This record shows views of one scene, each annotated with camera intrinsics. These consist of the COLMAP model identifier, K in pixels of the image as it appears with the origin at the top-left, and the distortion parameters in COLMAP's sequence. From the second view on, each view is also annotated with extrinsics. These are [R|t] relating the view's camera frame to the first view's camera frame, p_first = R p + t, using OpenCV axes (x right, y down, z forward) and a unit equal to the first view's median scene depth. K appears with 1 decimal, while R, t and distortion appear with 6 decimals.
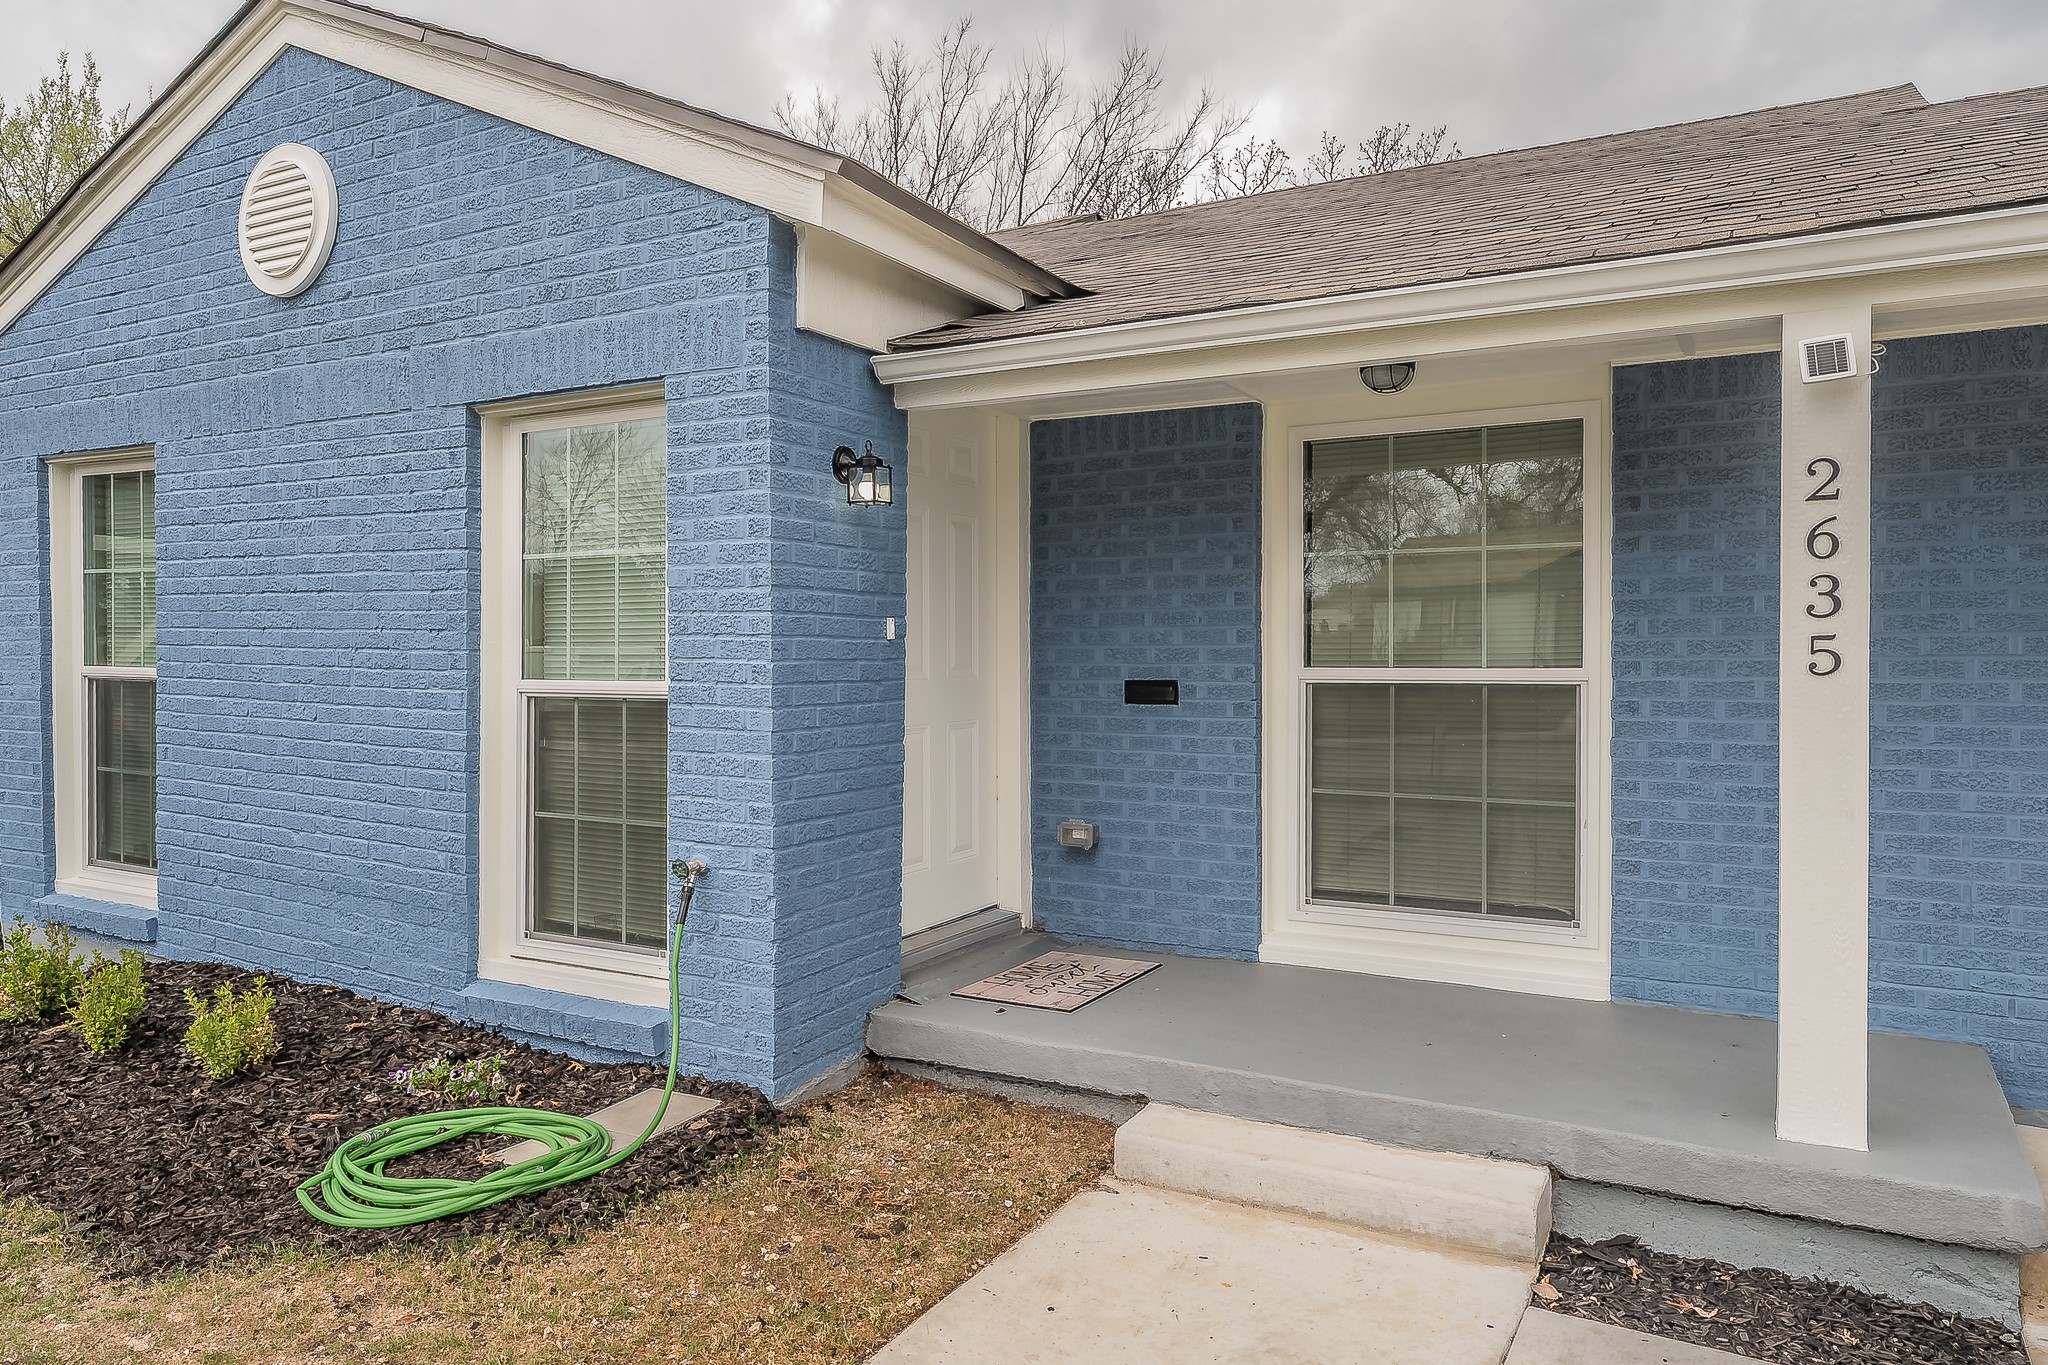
lens RADIAL K [[1345.0, 0, 1024.0], [0, 1345.0, 682.5], [0, 0, 1]] dist [0.002630, 0.001020]
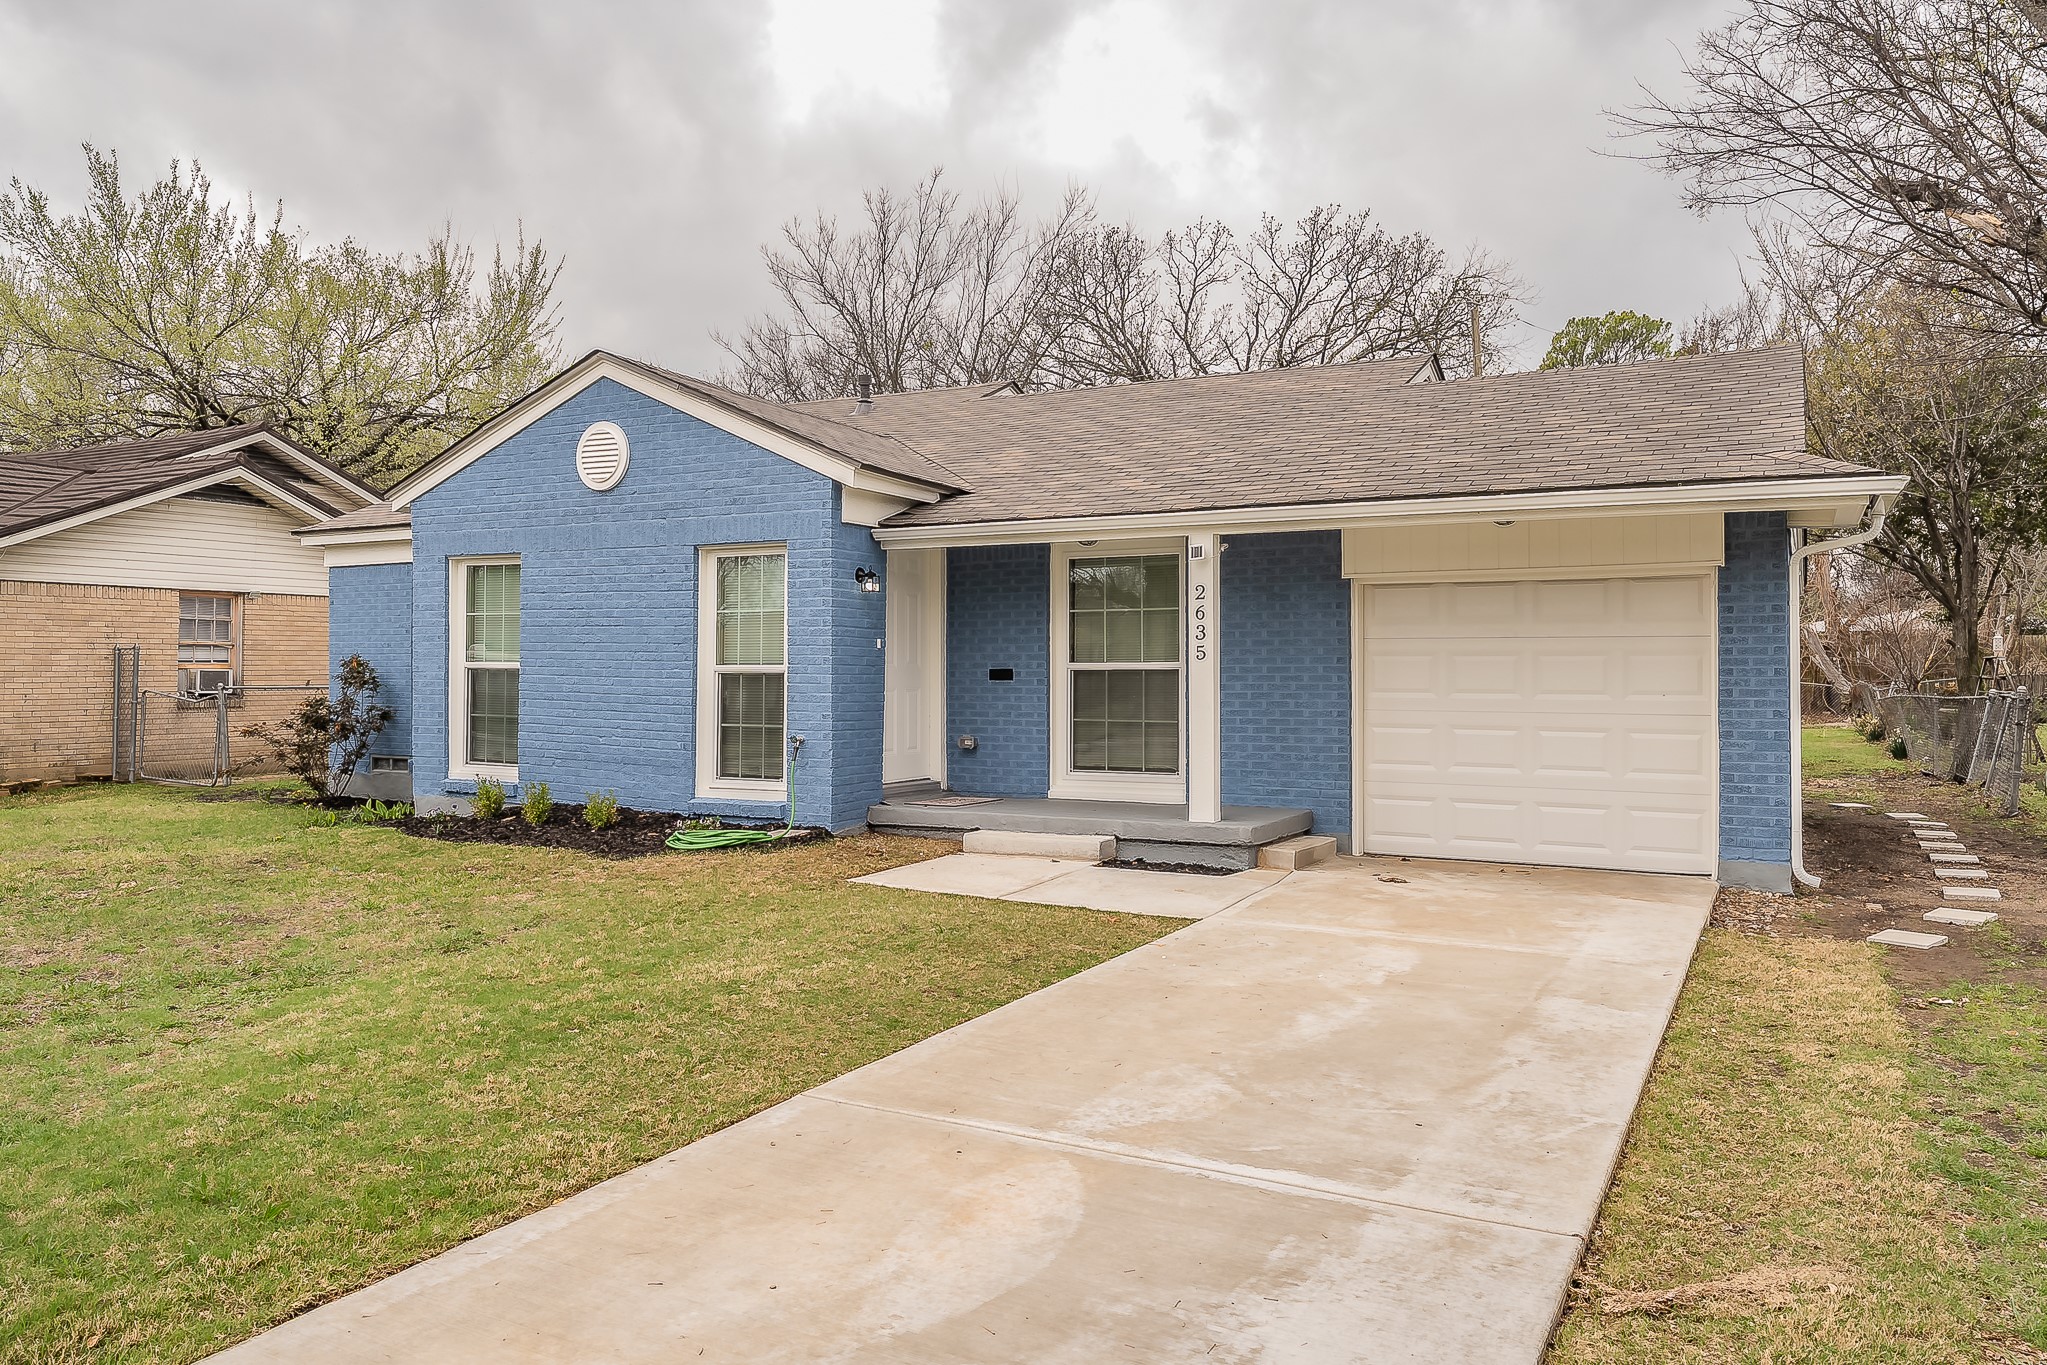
lens RADIAL K [[1358.9, 0, 1023.5], [0, 1358.9, 682.5], [0, 0, 1]] dist [0.055400, -0.000020]
pose [[0.999954, 0.003467, 0.008966, 0.114880], [-0.003291, 0.999803, -0.019596, 0.064200], [-0.009032, 0.019565, 0.999768, -1.196938]]
